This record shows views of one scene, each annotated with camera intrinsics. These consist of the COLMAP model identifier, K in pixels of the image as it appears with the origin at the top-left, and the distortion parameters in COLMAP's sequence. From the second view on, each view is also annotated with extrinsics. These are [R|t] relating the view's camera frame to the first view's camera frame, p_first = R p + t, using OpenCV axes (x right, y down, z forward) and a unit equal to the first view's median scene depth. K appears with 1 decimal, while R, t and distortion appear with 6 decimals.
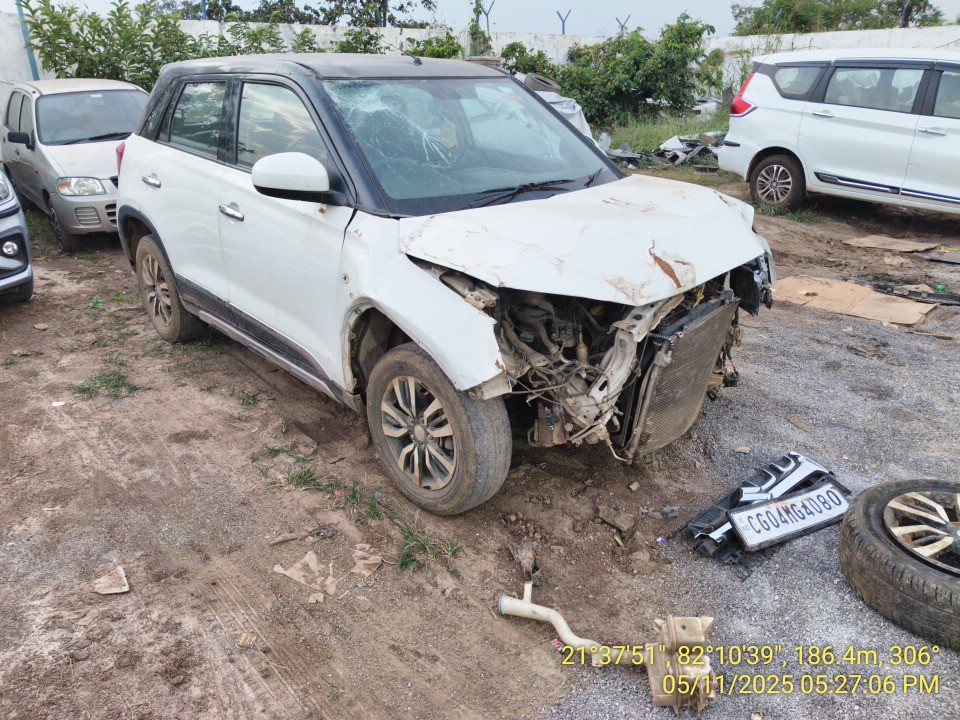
lens RADIAL K [[732.9, 0, 480.0], [0, 732.9, 360.0], [0, 0, 1]] dist [-0.001799, -0.008348]
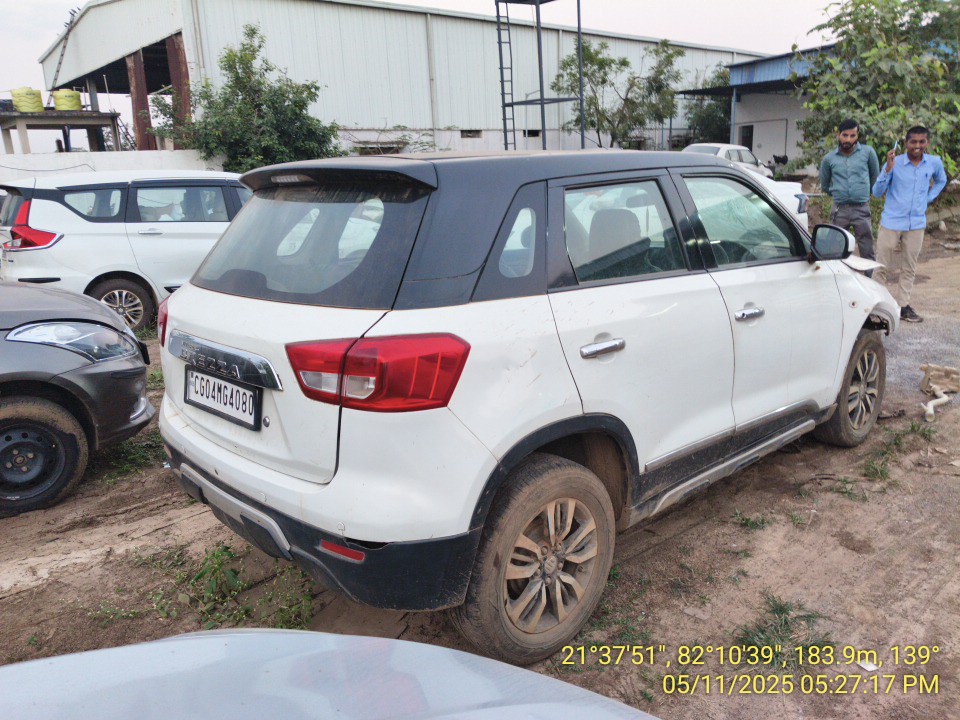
lens RADIAL K [[732.9, 0, 480.0], [0, 732.9, 360.0], [0, 0, 1]] dist [-0.001799, -0.008348]
pose [[0.003038, -0.246481, 0.969143, -0.899248], [0.413594, 0.882680, 0.223195, -0.359430], [-0.910456, 0.400153, 0.104625, 0.911310]]
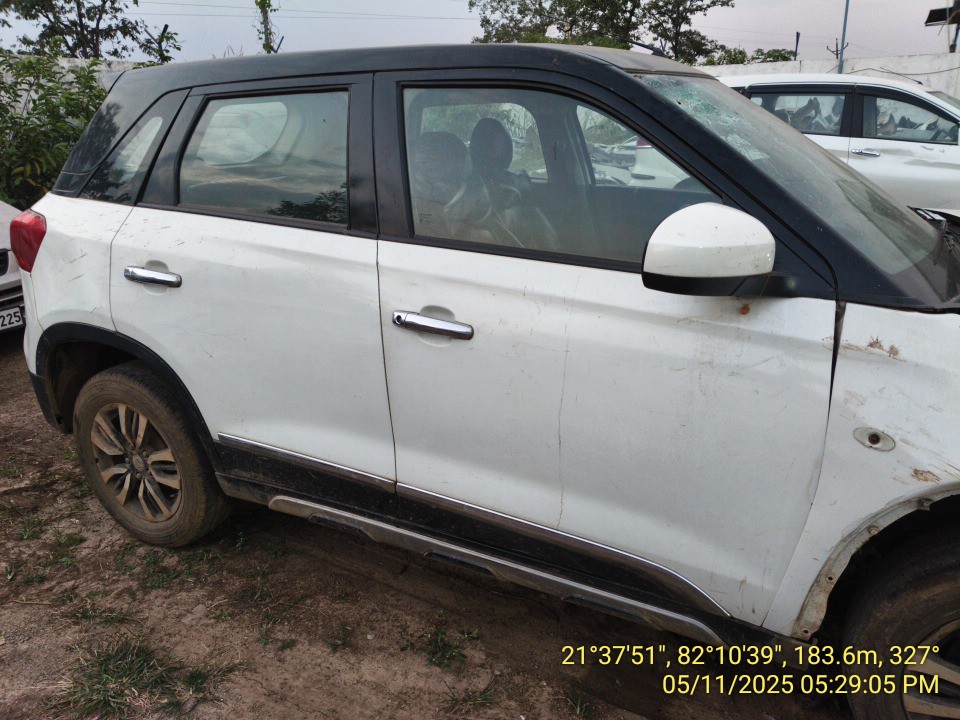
lens RADIAL K [[732.9, 0, 480.0], [0, 732.9, 360.0], [0, 0, 1]] dist [-0.001799, -0.008348]
pose [[0.935217, -0.127898, 0.330167, -0.359293], [0.146705, 0.988644, -0.032575, -0.113707], [-0.322252, 0.078902, 0.943360, 0.364039]]
